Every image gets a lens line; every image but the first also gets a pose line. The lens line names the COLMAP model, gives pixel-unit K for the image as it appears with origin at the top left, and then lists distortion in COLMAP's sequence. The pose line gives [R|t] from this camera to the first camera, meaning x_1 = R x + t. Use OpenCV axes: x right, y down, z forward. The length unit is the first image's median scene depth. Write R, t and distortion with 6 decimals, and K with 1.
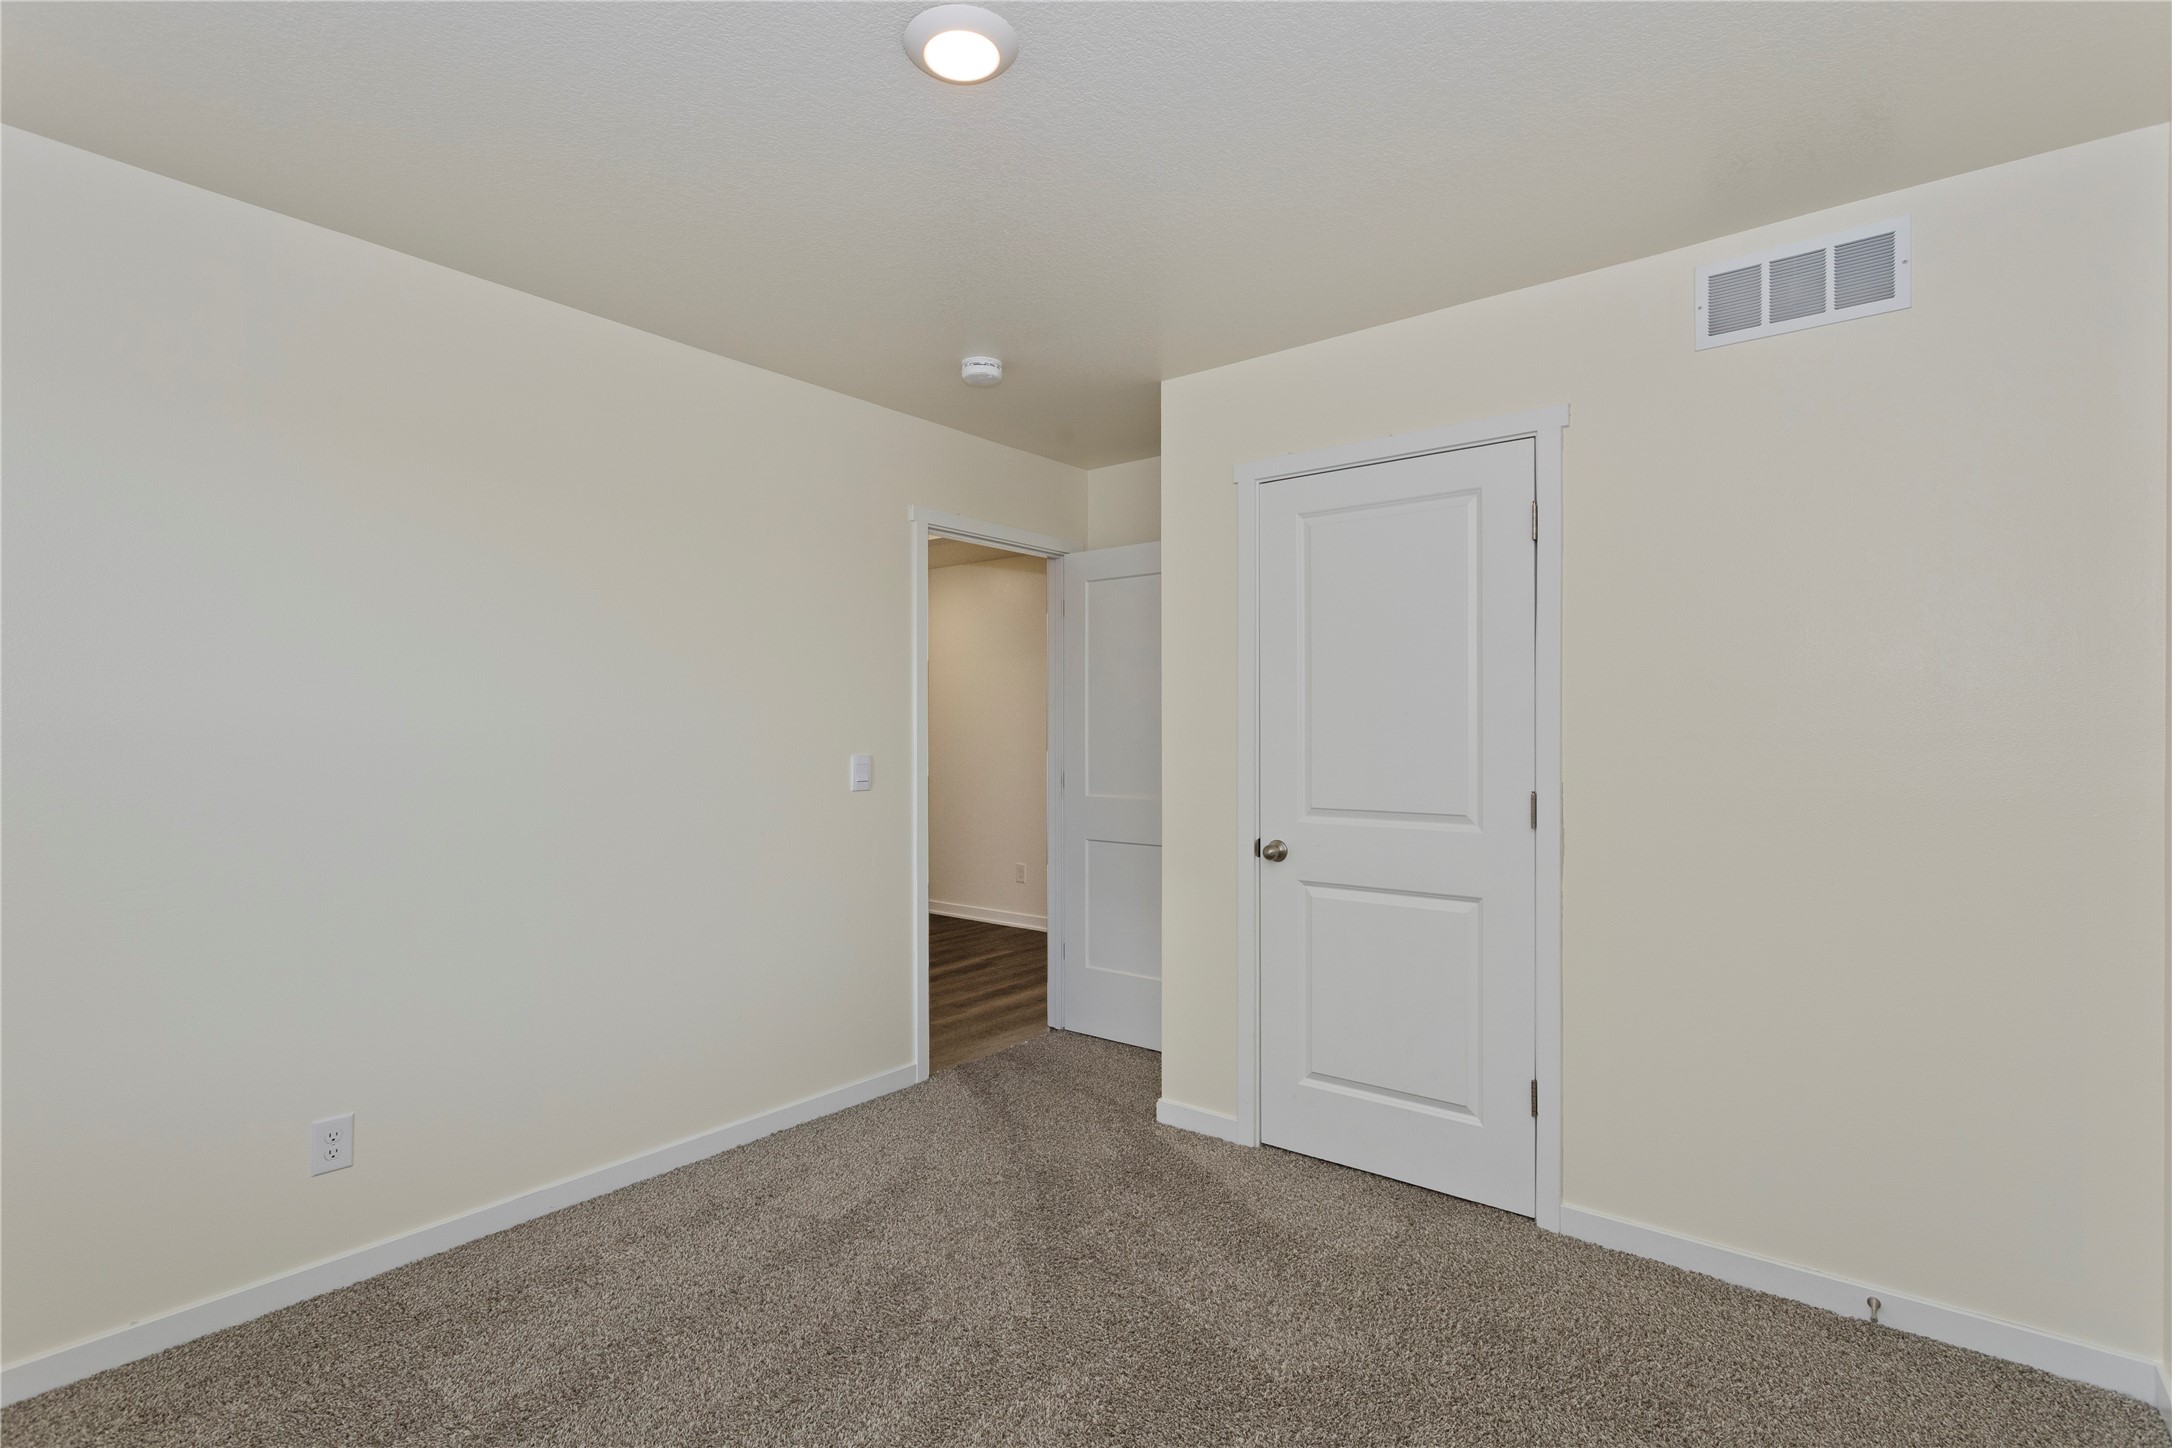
lens RADIAL K [[1041.9, 0, 1086.0], [0, 1041.9, 724.0], [0, 0, 1]] dist [0.000224, 0.000465]
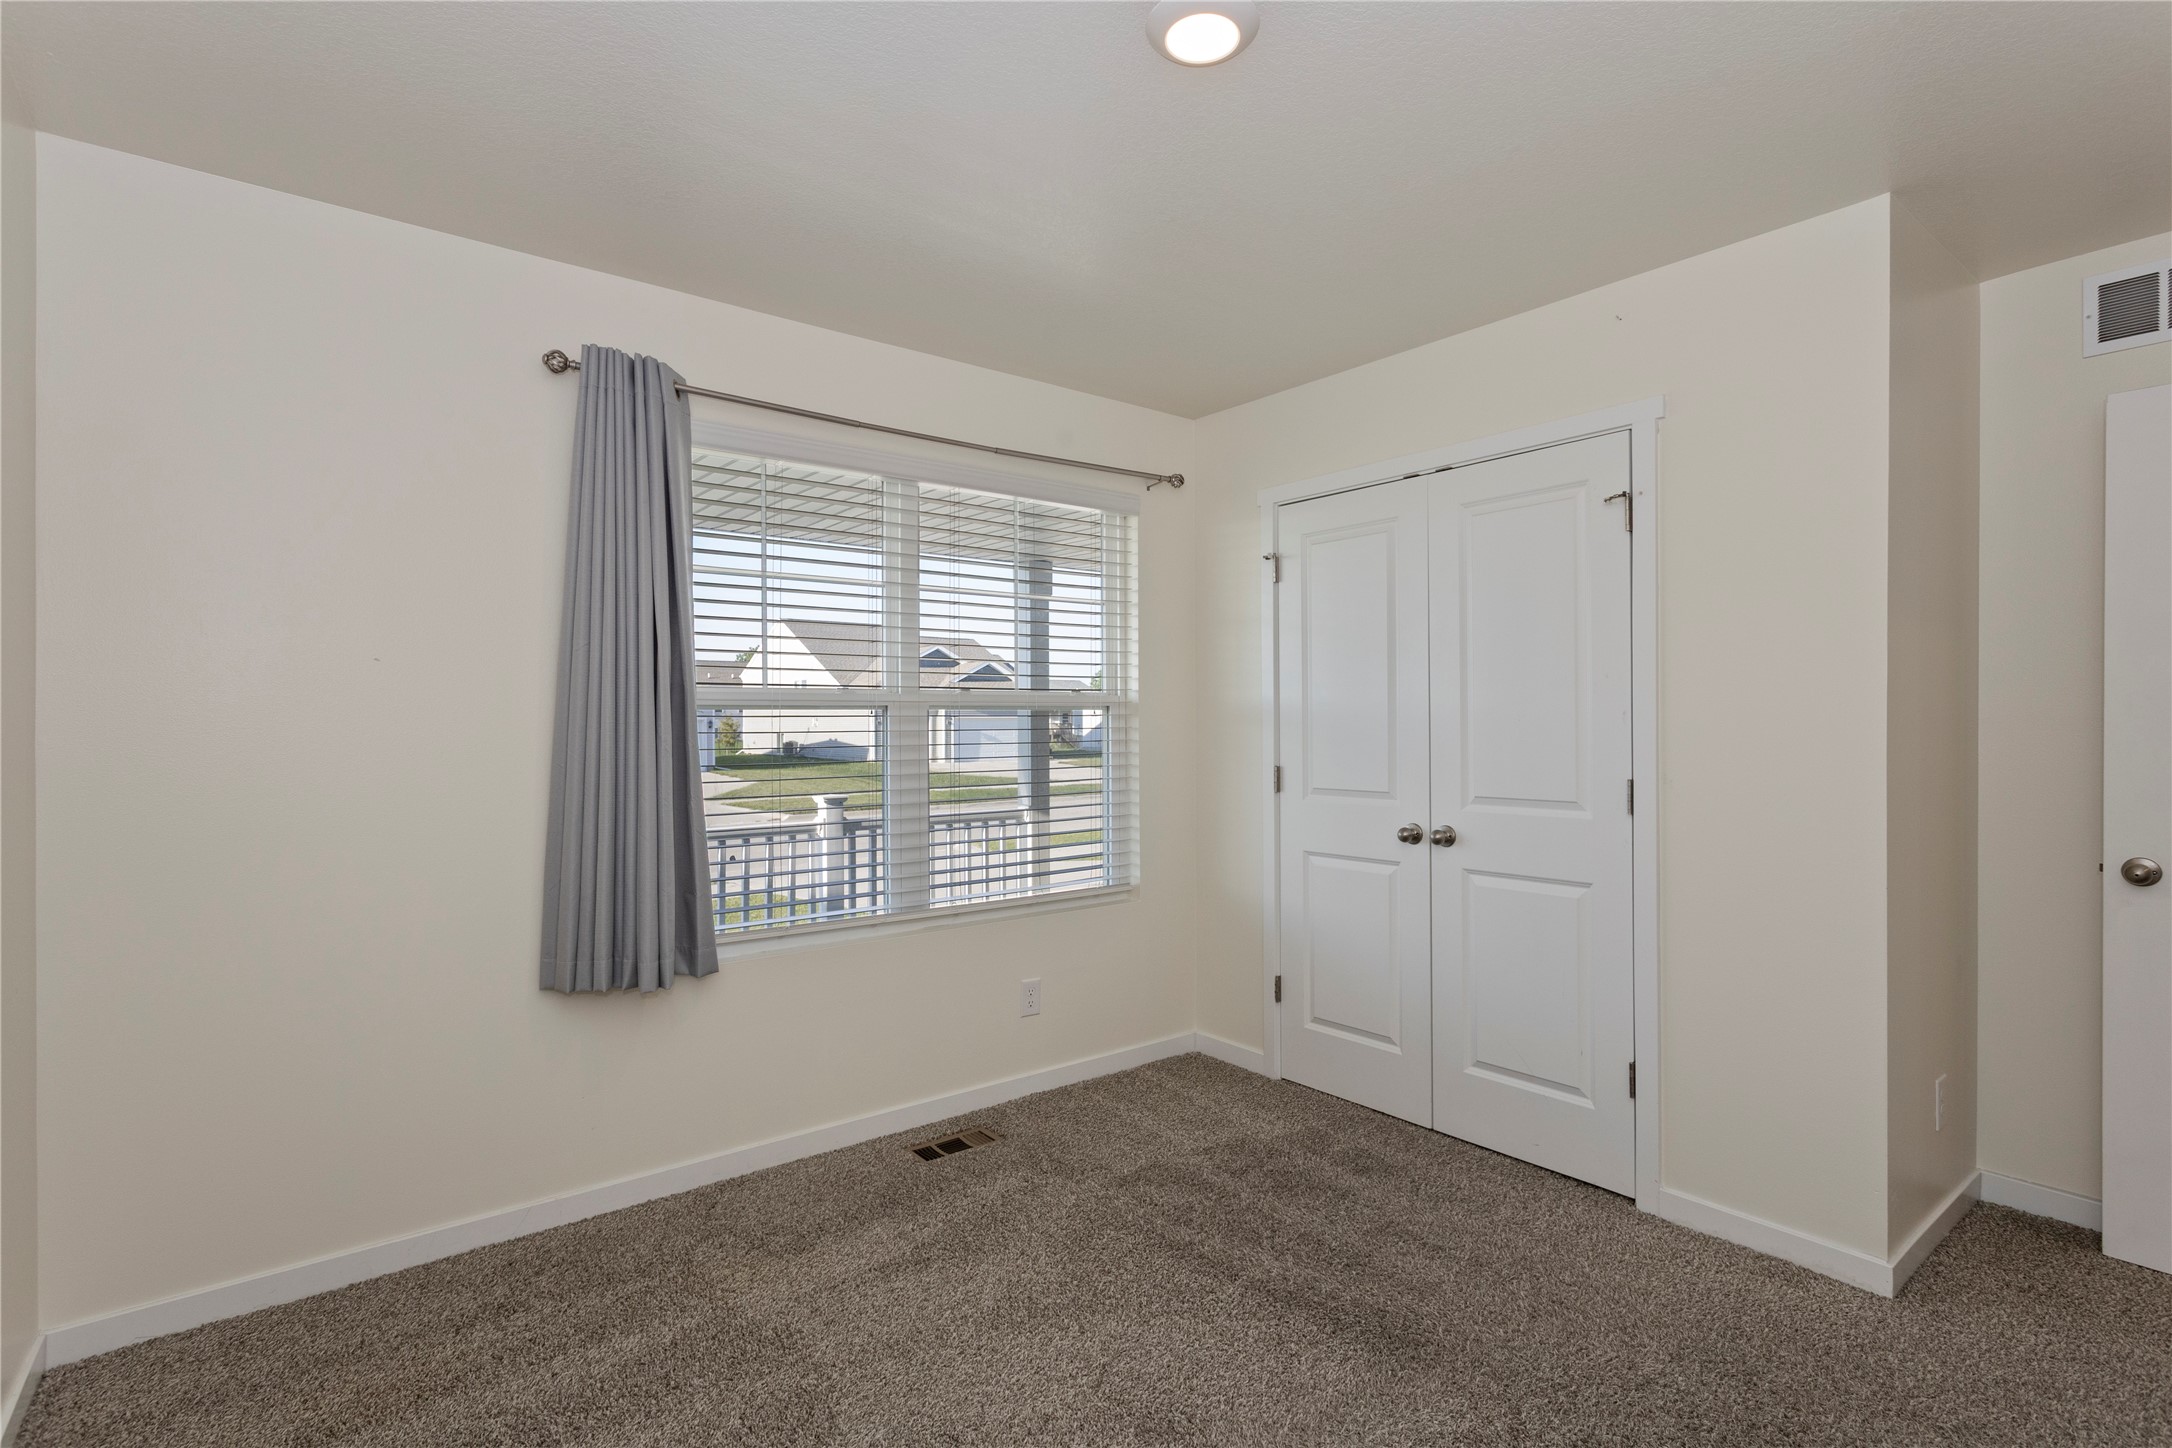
lens RADIAL K [[1052.3, 0, 1084.8], [0, 1052.3, 720.7], [0, 0, 1]] dist [0.002483, 0.000503]
pose [[0.973616, -0.002602, -0.228178, 0.132051], [0.004483, 0.999960, 0.007726, -0.002386], [0.228149, -0.008545, 0.973589, -0.108195]]
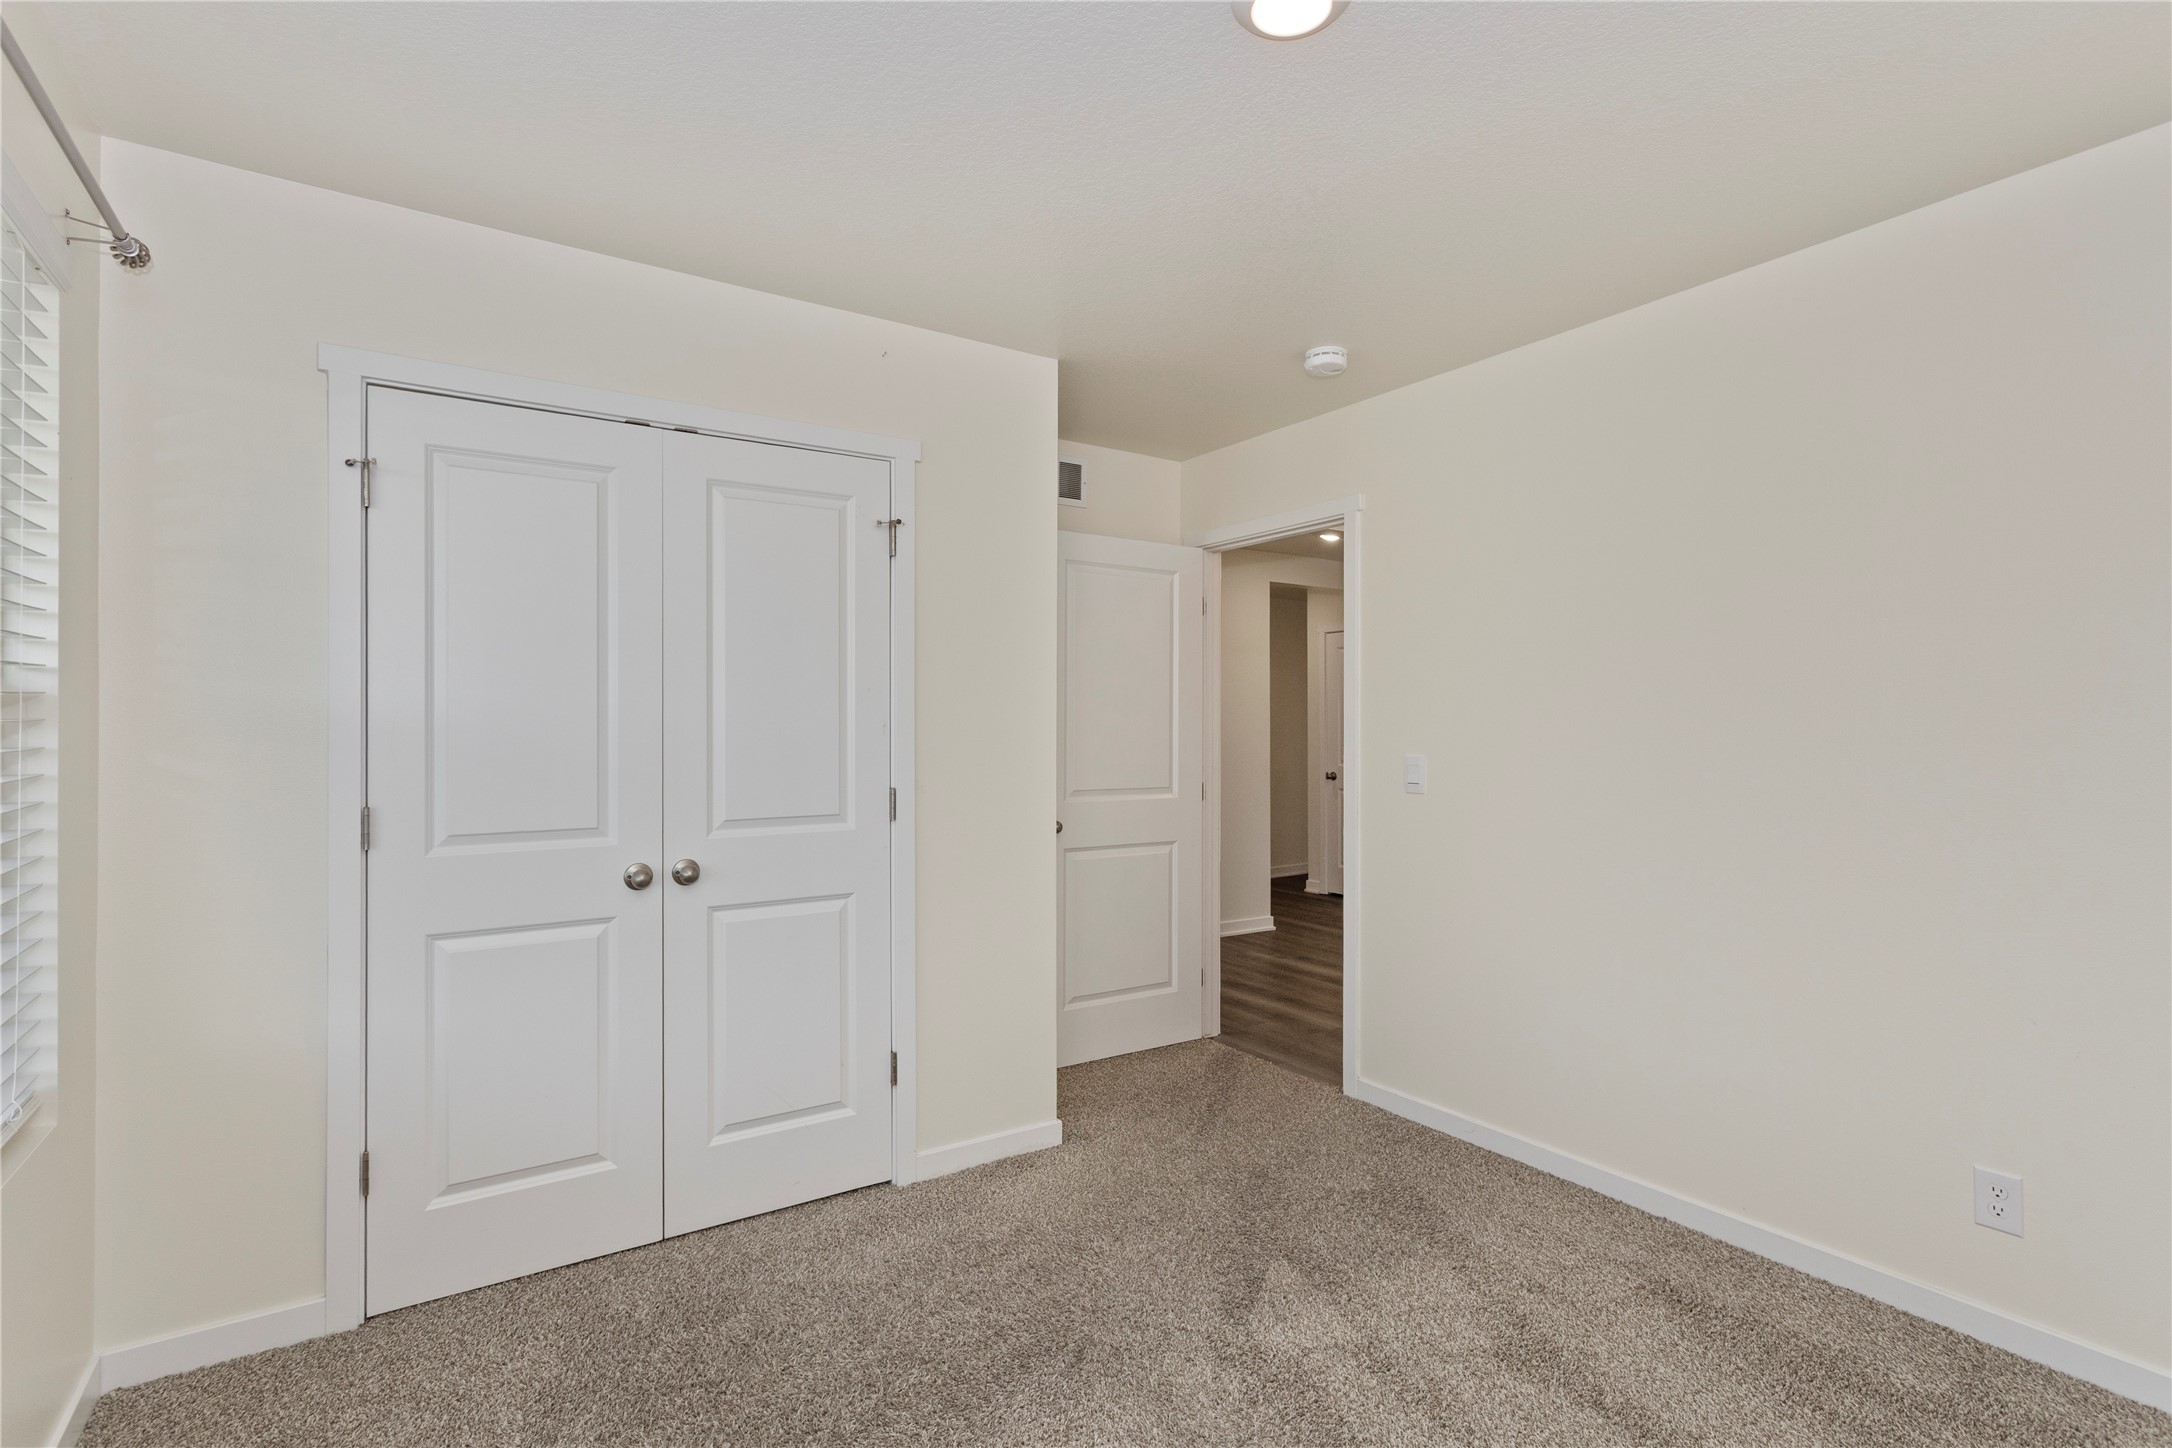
lens RADIAL K [[1071.3, 0, 1086.0], [0, 1071.3, 724.0], [0, 0, 1]] dist [0.000572, 0.000185]
pose [[0.290441, 0.006590, 0.956870, -0.901470], [-0.001270, 0.999978, -0.006501, 0.010409], [-0.956892, 0.000673, 0.290443, 0.750276]]
